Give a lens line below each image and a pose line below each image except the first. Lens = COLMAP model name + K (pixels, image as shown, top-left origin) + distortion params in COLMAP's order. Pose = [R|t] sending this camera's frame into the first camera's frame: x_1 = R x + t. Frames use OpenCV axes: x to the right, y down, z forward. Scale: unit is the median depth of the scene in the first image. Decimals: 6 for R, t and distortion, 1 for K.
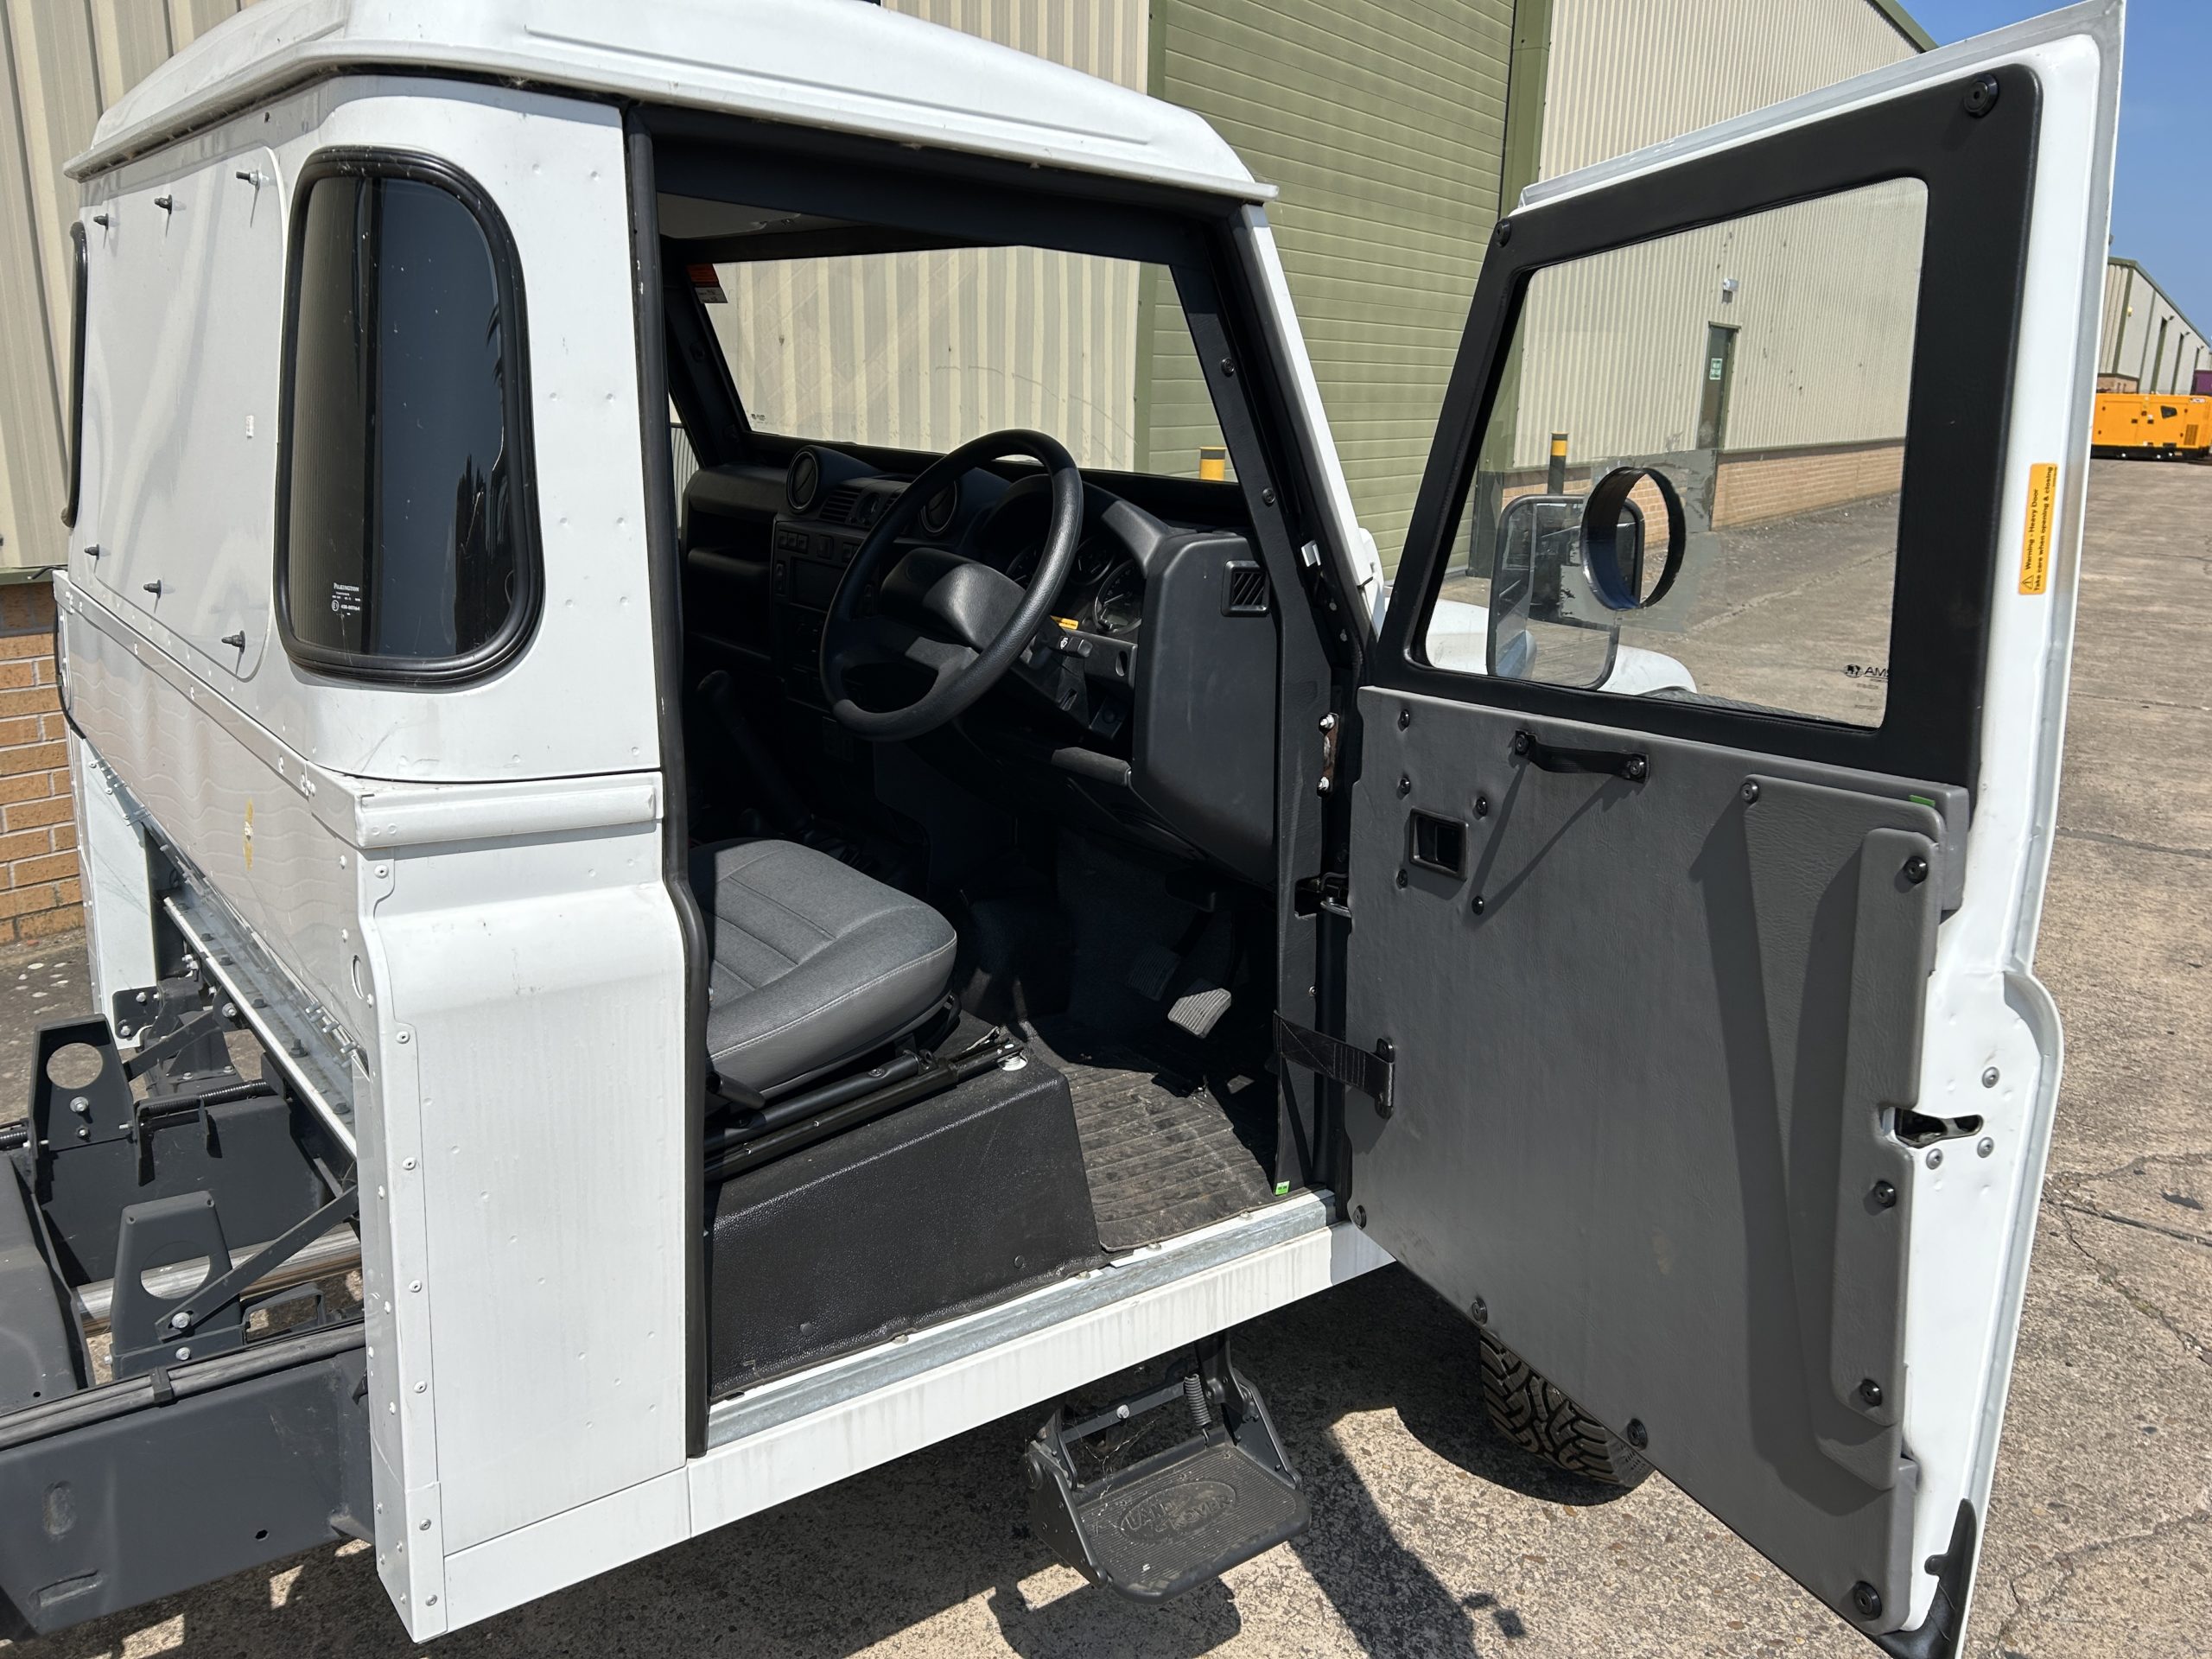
lens RADIAL K [[1661.2, 0, 1102.8], [0, 1661.2, 836.8], [0, 0, 1]] dist [0.057546, -0.058313]
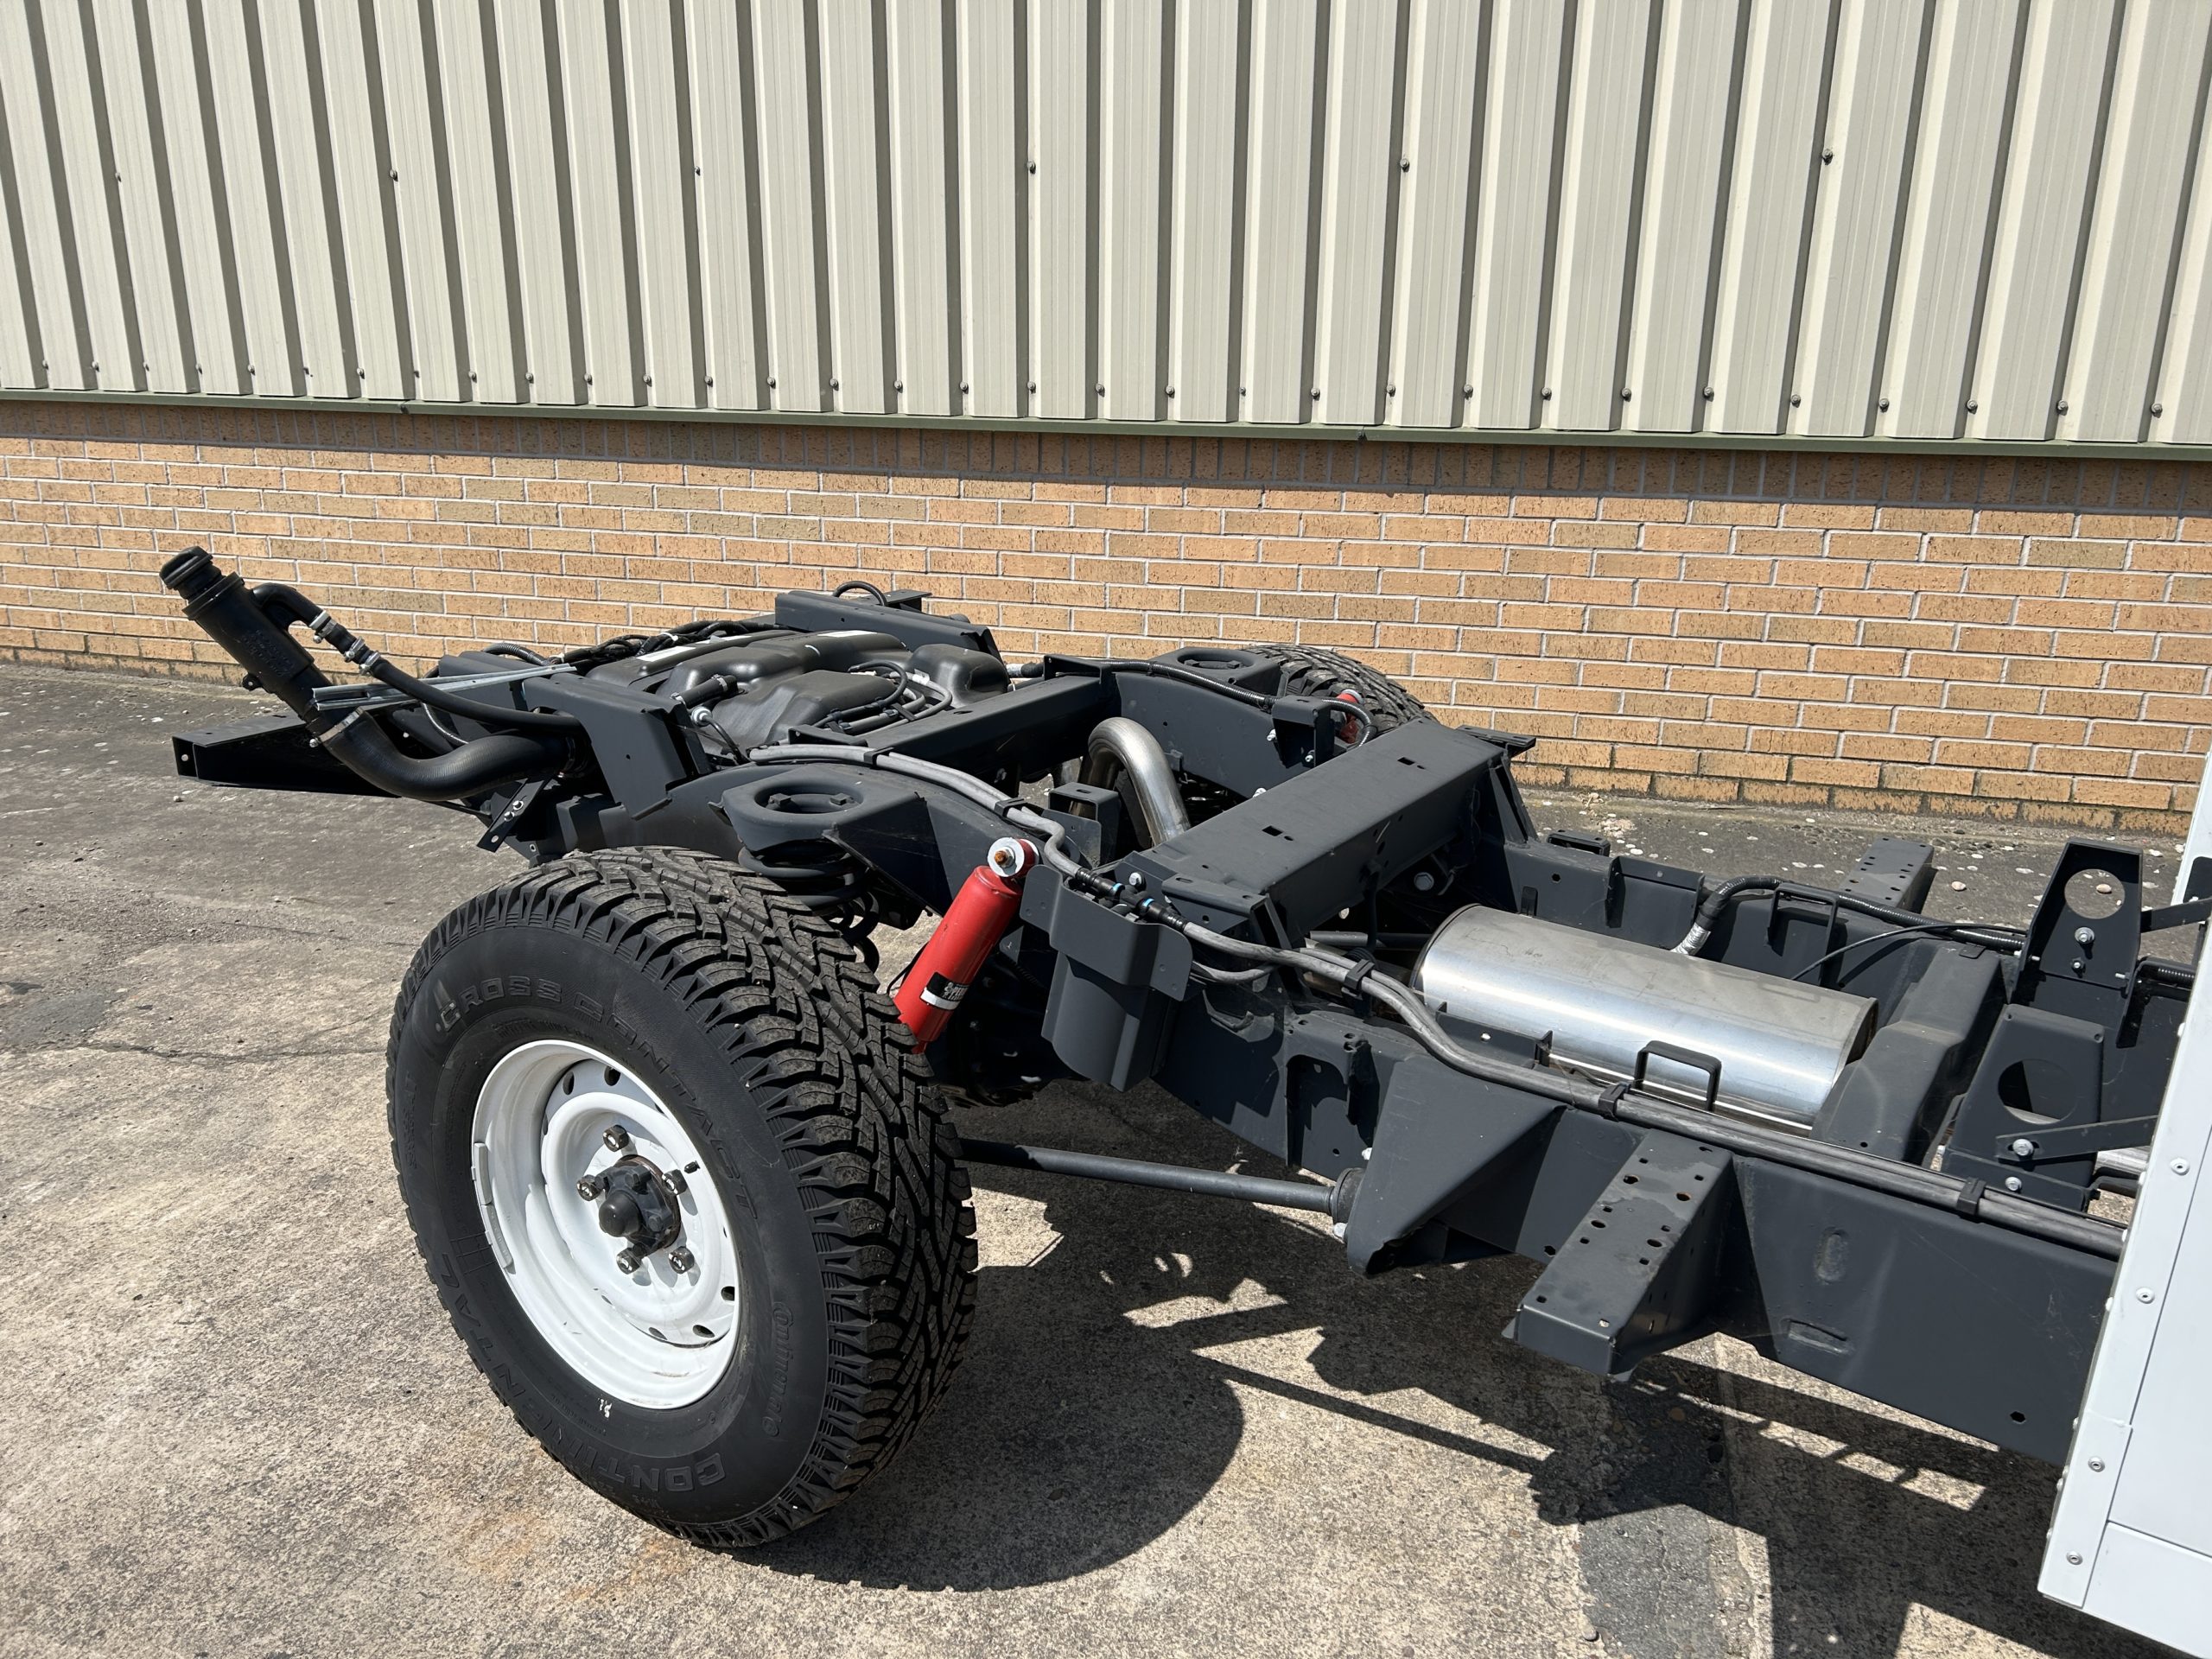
lens RADIAL K [[1661.2, 0, 1106.5], [0, 1661.2, 820.3], [0, 0, 1]] dist [0.057546, -0.058313]
pose [[0.316975, 0.261724, -0.911607, 0.031440], [-0.249152, 0.950391, 0.186227, 0.038183], [0.915123, 0.168099, 0.366459, 0.098984]]
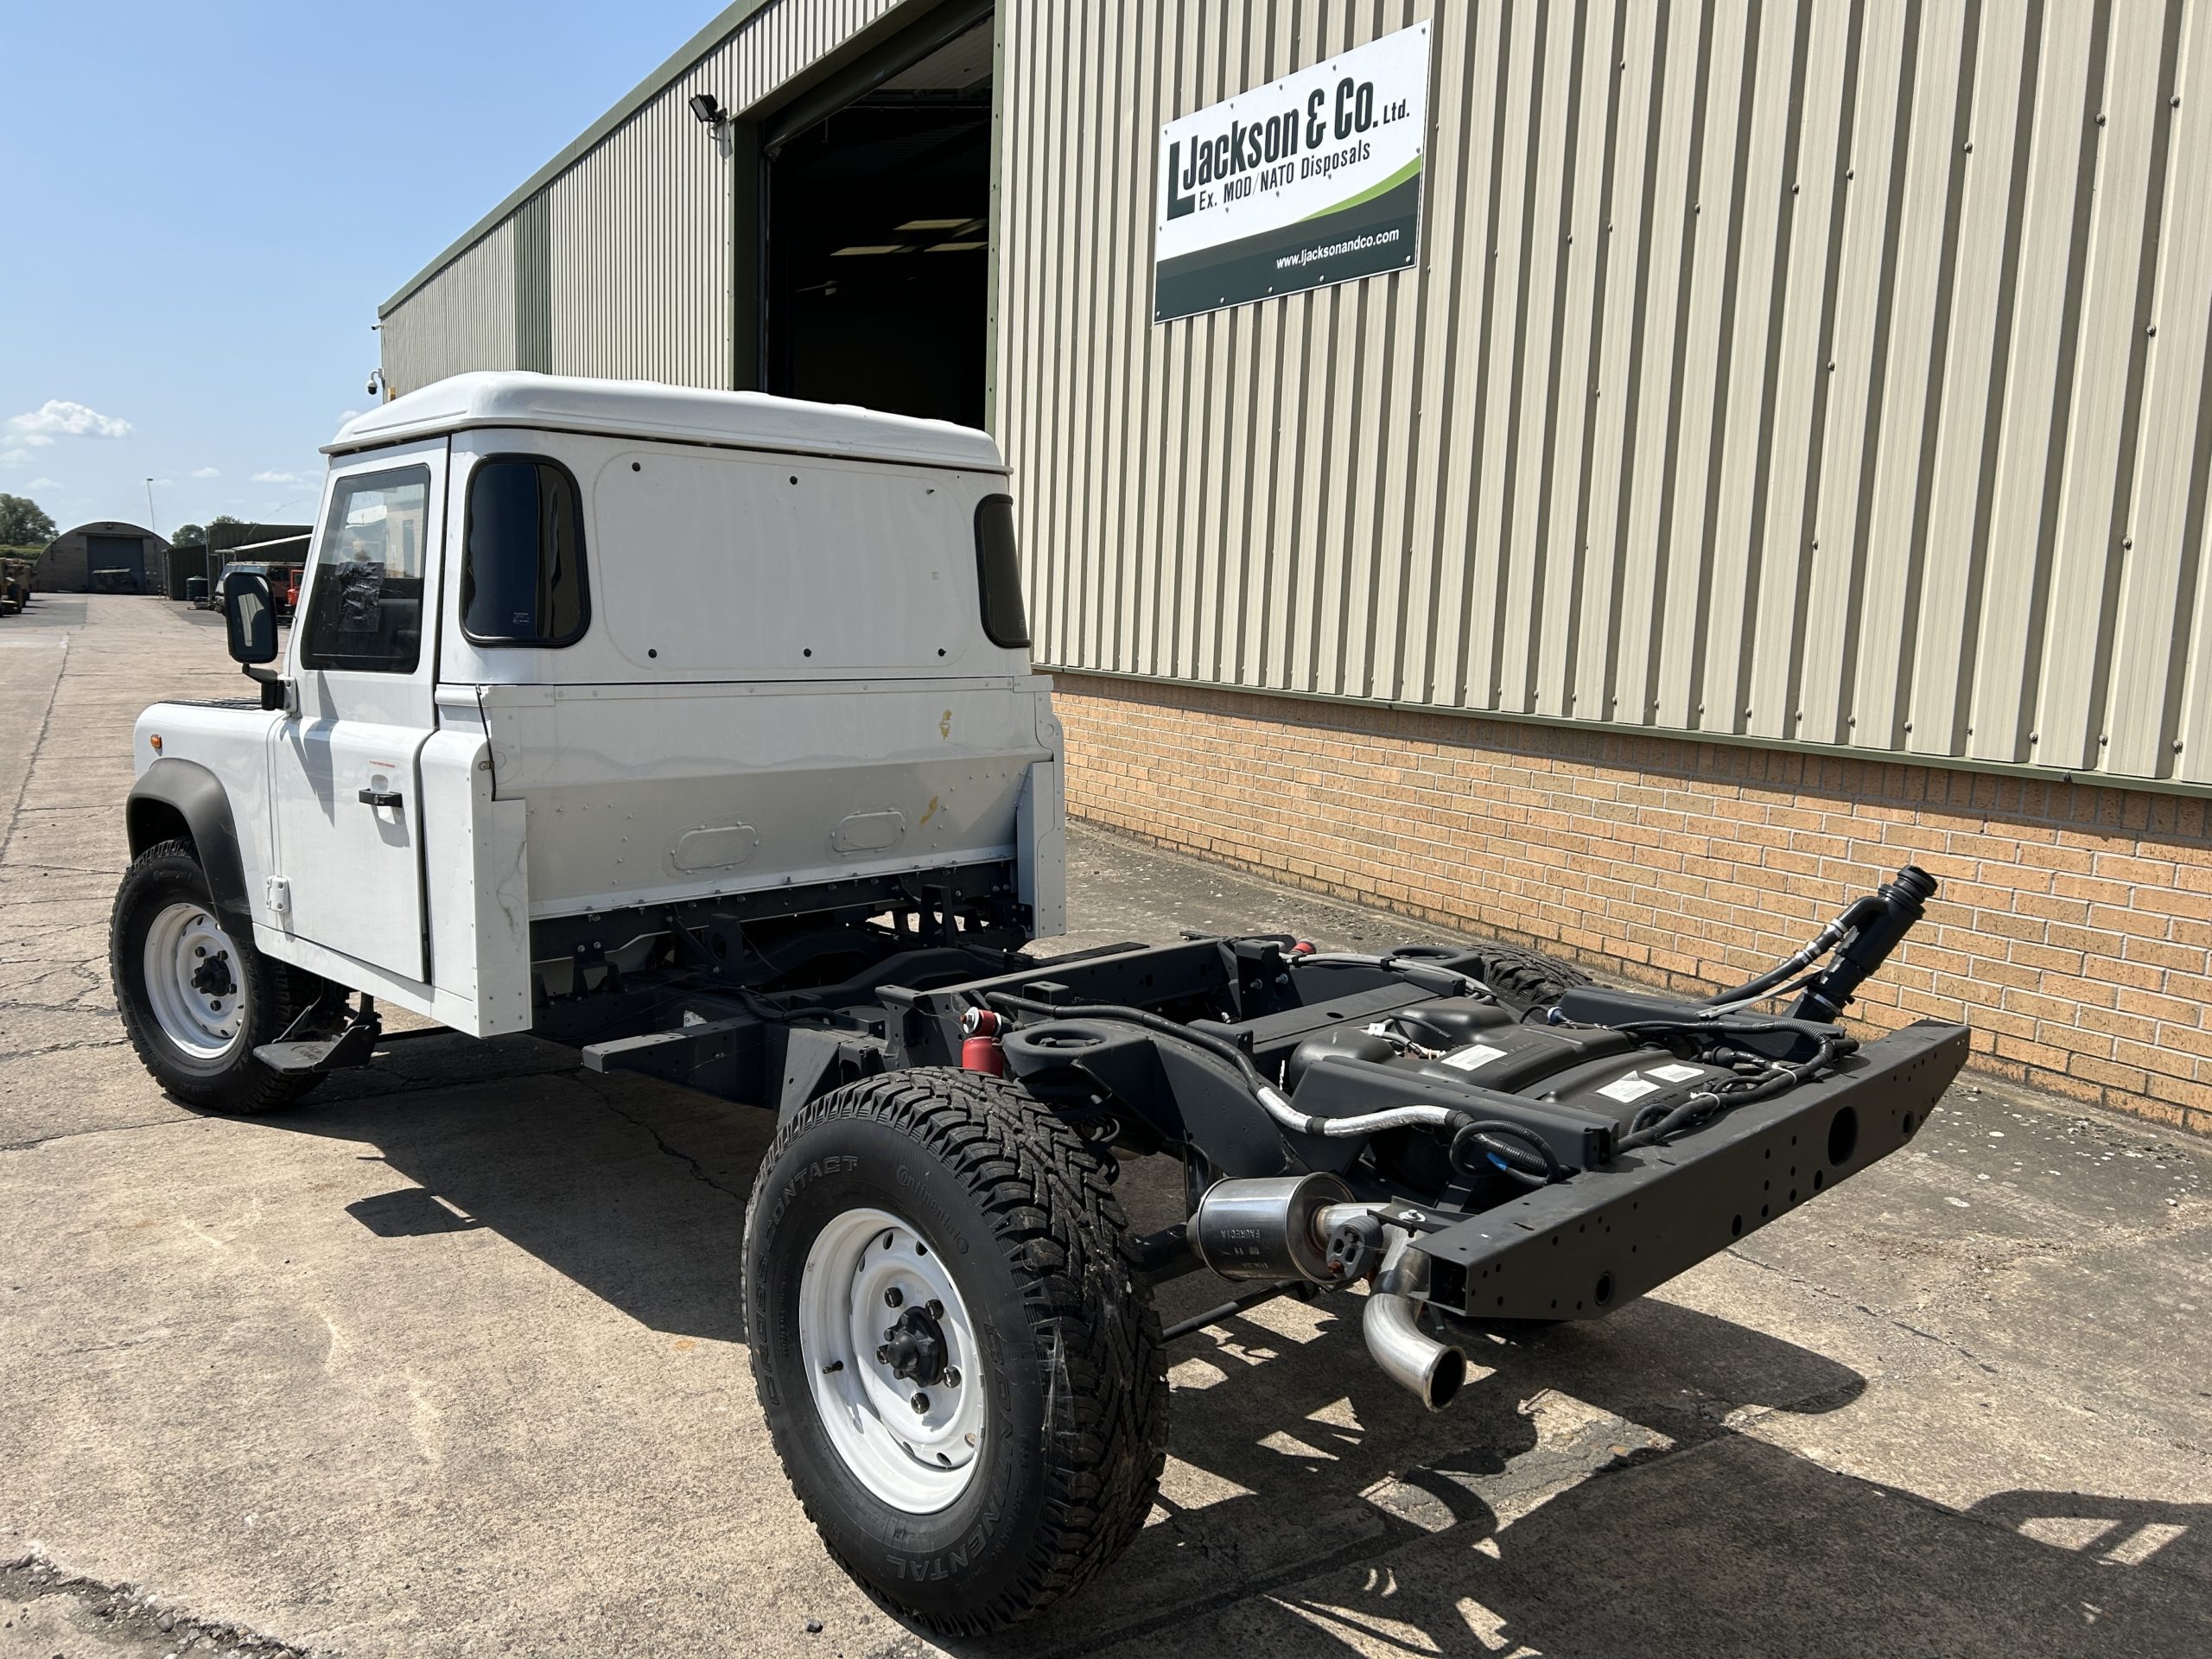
lens RADIAL K [[1661.2, 0, 1113.6], [0, 1661.2, 827.0], [0, 0, 1]] dist [0.057546, -0.058313]
pose [[-0.421926, 0.092871, -0.901861, 0.452898], [-0.275000, 0.934766, 0.224915, -0.112372], [0.863917, 0.342909, -0.368863, 0.546617]]
